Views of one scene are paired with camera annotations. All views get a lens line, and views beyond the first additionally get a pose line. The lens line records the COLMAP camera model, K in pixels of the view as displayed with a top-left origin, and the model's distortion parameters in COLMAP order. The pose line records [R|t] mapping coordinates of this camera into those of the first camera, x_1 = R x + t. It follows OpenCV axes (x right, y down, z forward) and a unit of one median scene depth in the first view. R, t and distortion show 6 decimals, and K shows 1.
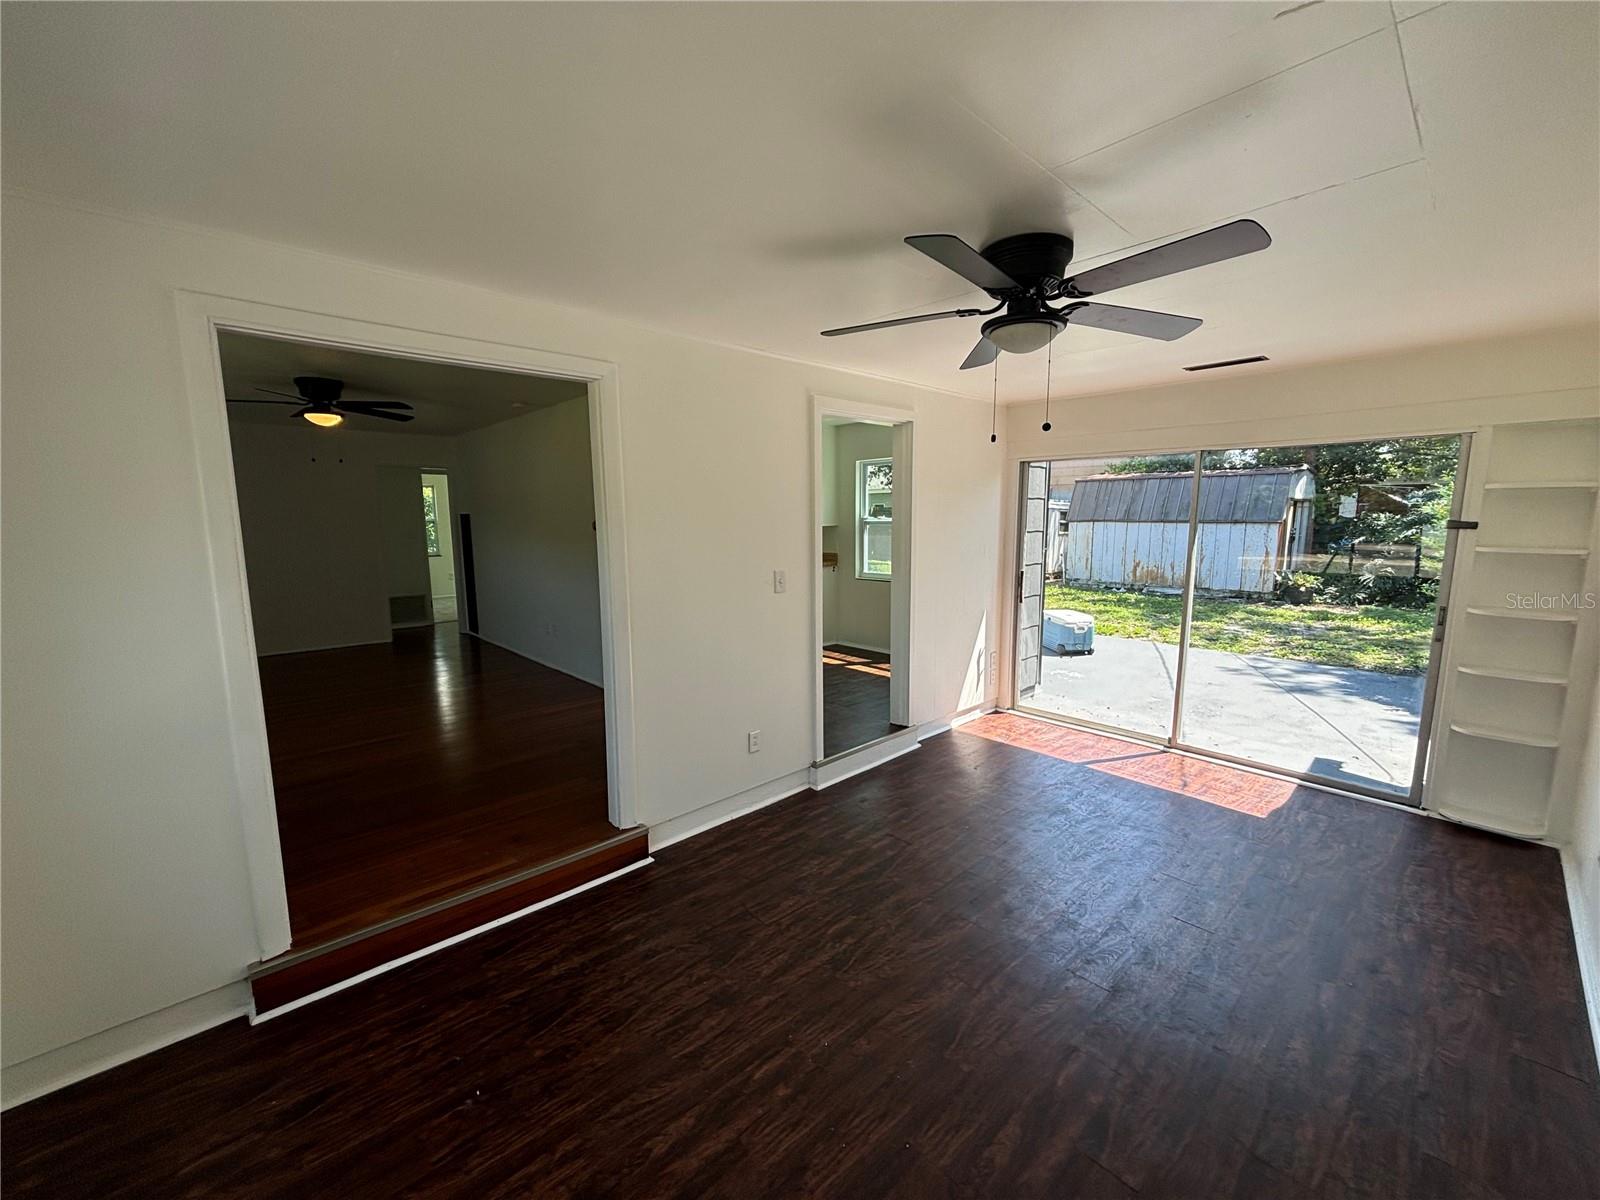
lens RADIAL K [[646.1, 0, 802.9], [0, 646.1, 610.1], [0, 0, 1]] dist [0.000242, -0.000182]
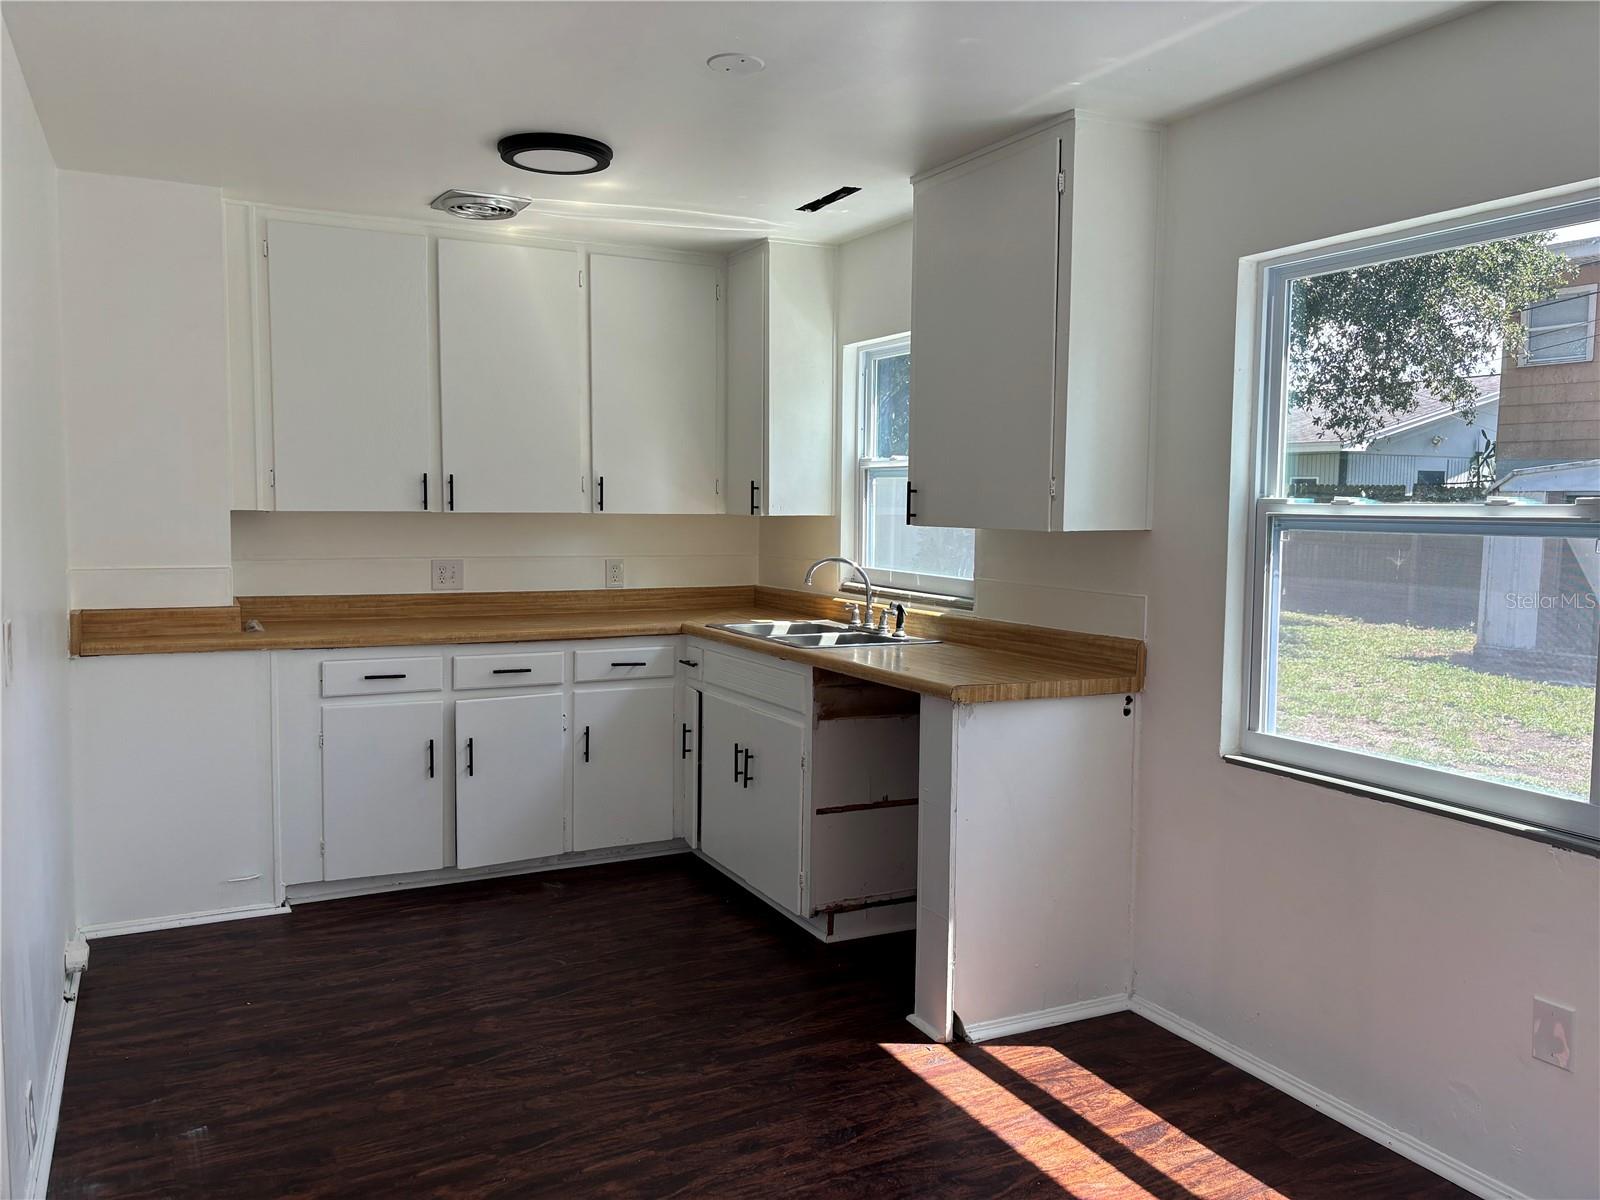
lens RADIAL K [[1205.4, 0, 797.8], [0, 1205.4, 599.2], [0, 0, 1]] dist [0.056761, 0.001219]
pose [[0.963598, 0.037883, -0.264660, 0.042847], [-0.055846, 0.996594, -0.060678, -0.062949], [0.261459, 0.073249, 0.962431, 0.475212]]
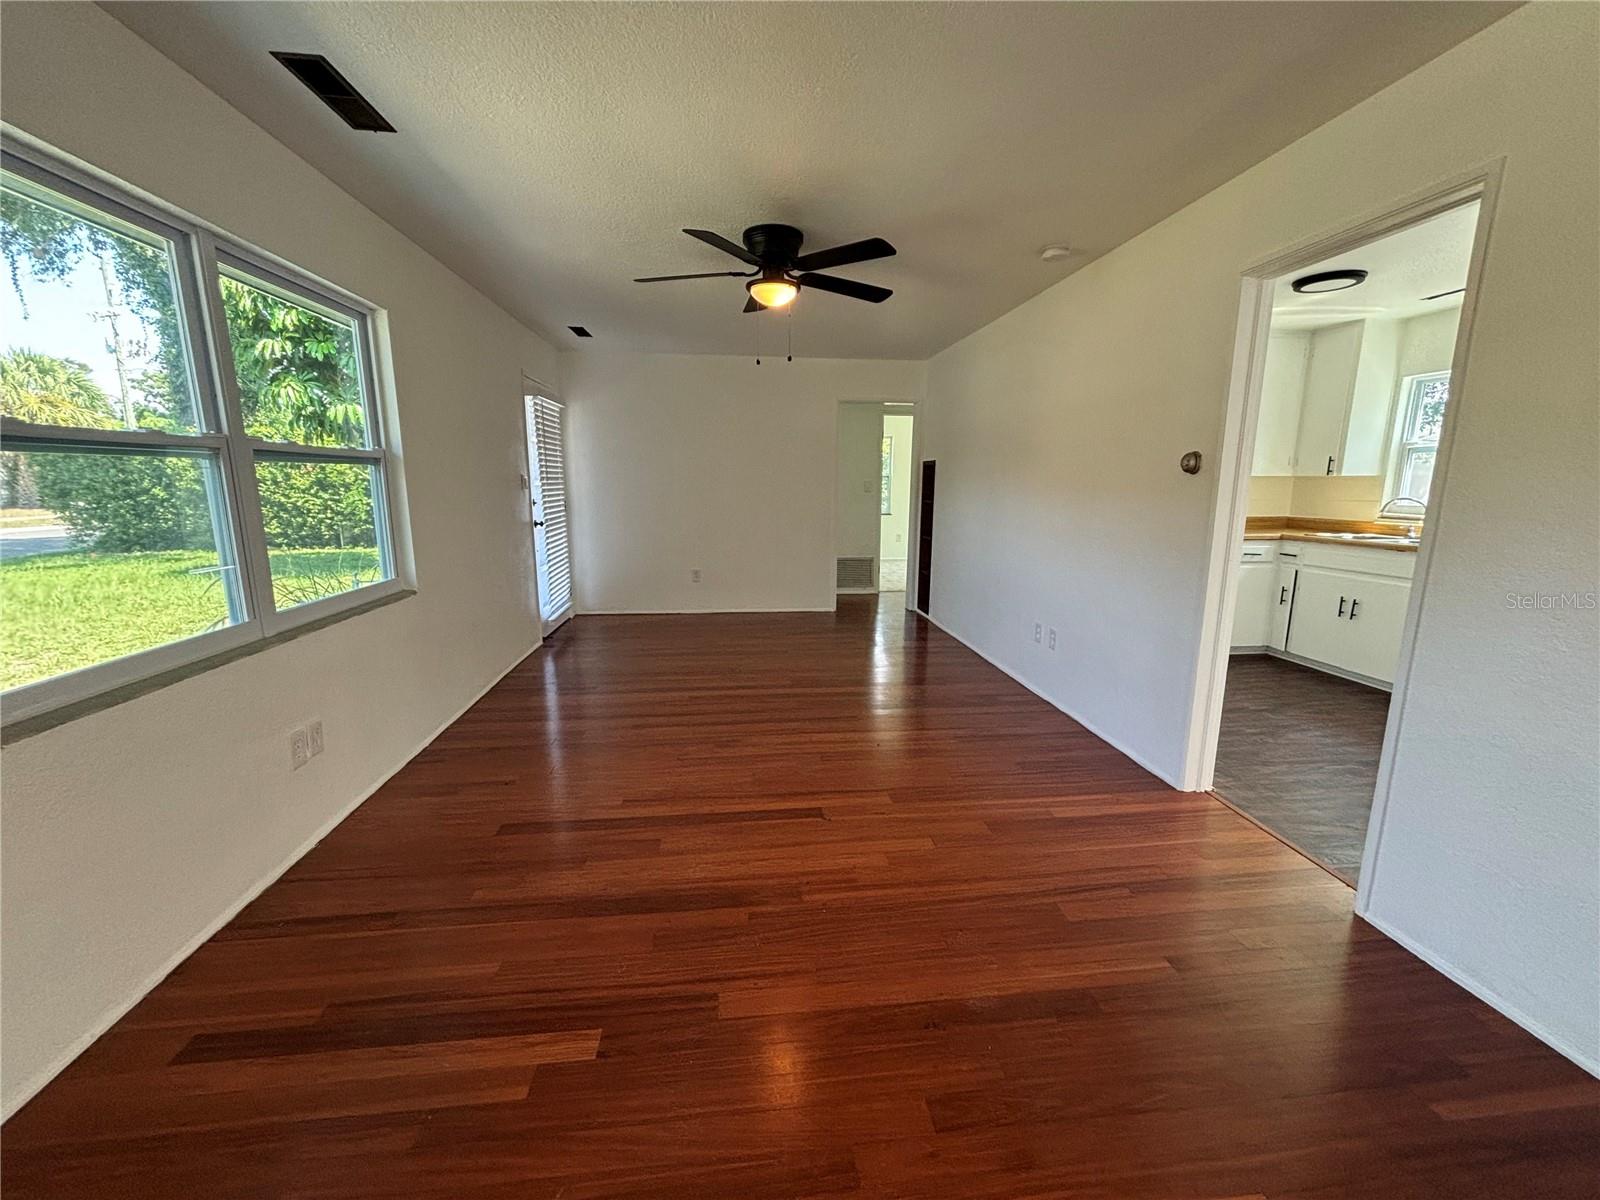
lens RADIAL K [[646.1, 0, 800.9], [0, 646.1, 603.6], [0, 0, 1]] dist [0.000242, -0.000182]
pose [[0.800919, 0.121739, -0.586266, -0.170034], [-0.098656, 0.992562, 0.071330, -0.017713], [0.590589, 0.000709, 0.806972, 0.280727]]
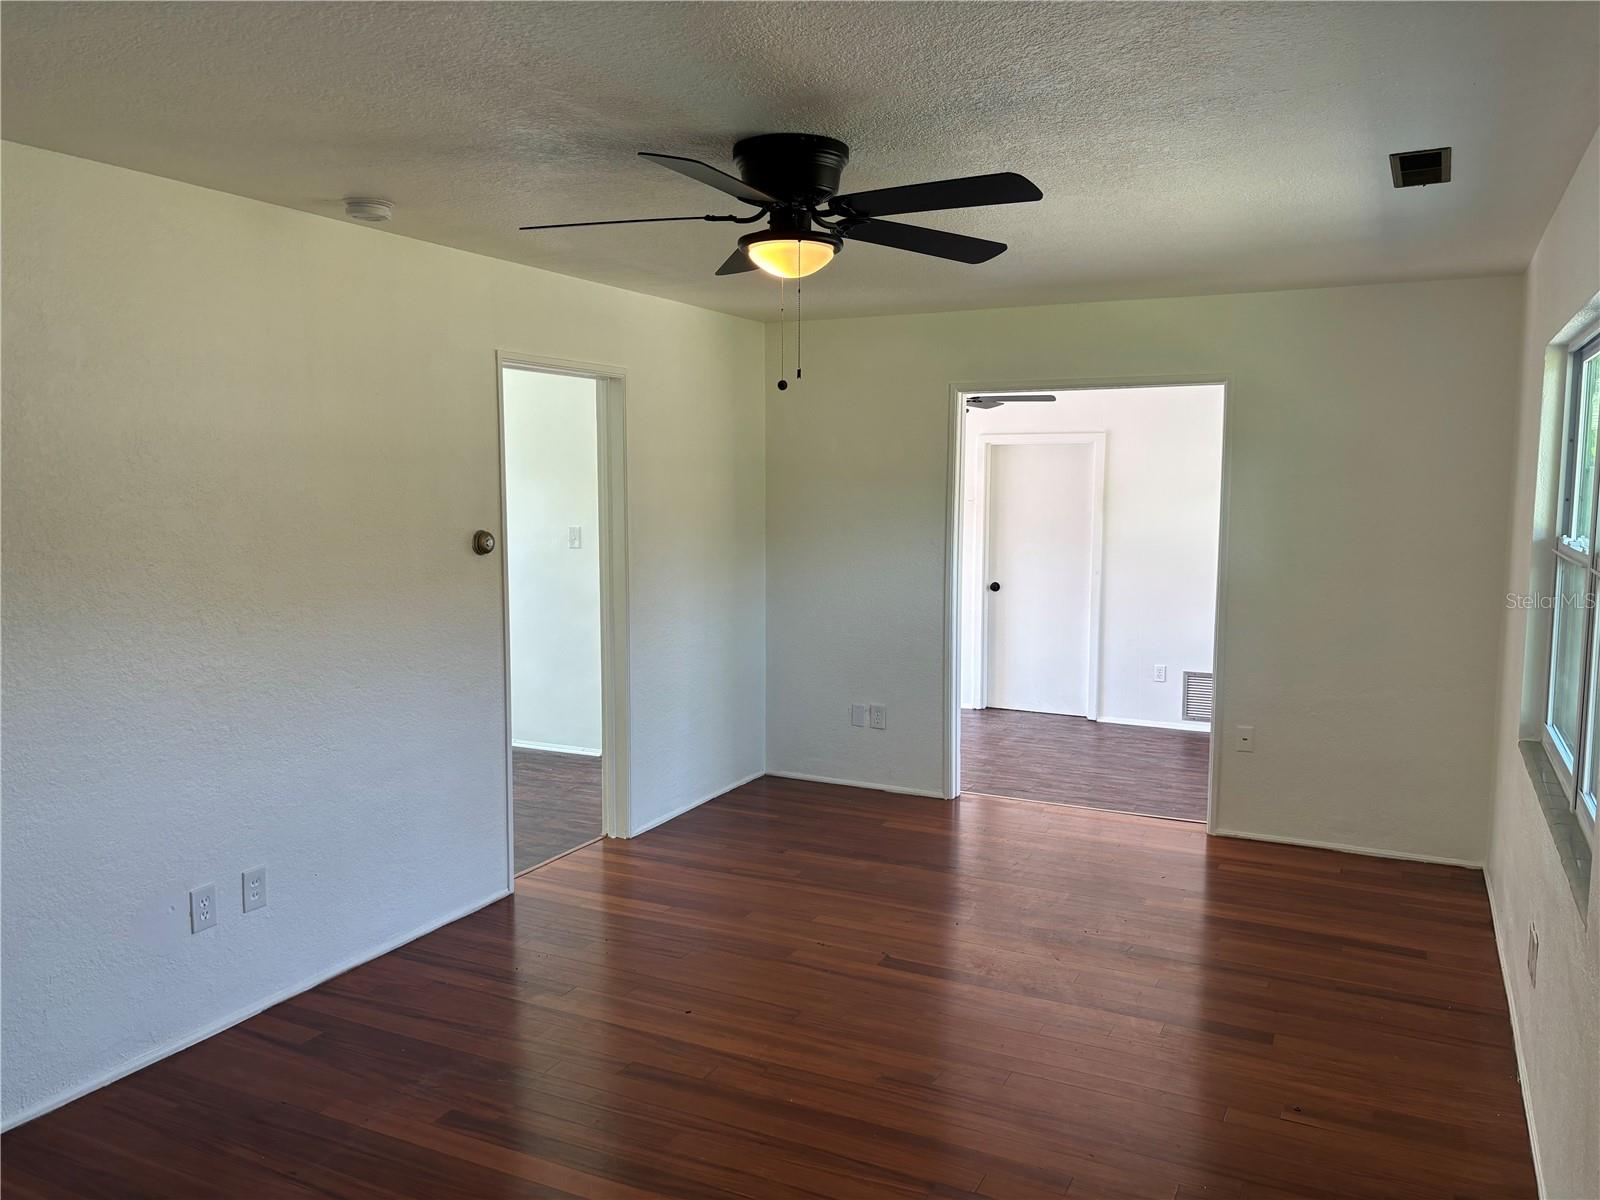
lens RADIAL K [[1205.4, 0, 803.7], [0, 1205.4, 599.0], [0, 0, 1]] dist [0.056761, 0.001219]
pose [[-0.346027, -0.098643, 0.933024, -0.808221], [0.132408, 0.979370, 0.152649, -0.129062], [-0.928834, 0.176361, -0.325828, 0.731366]]
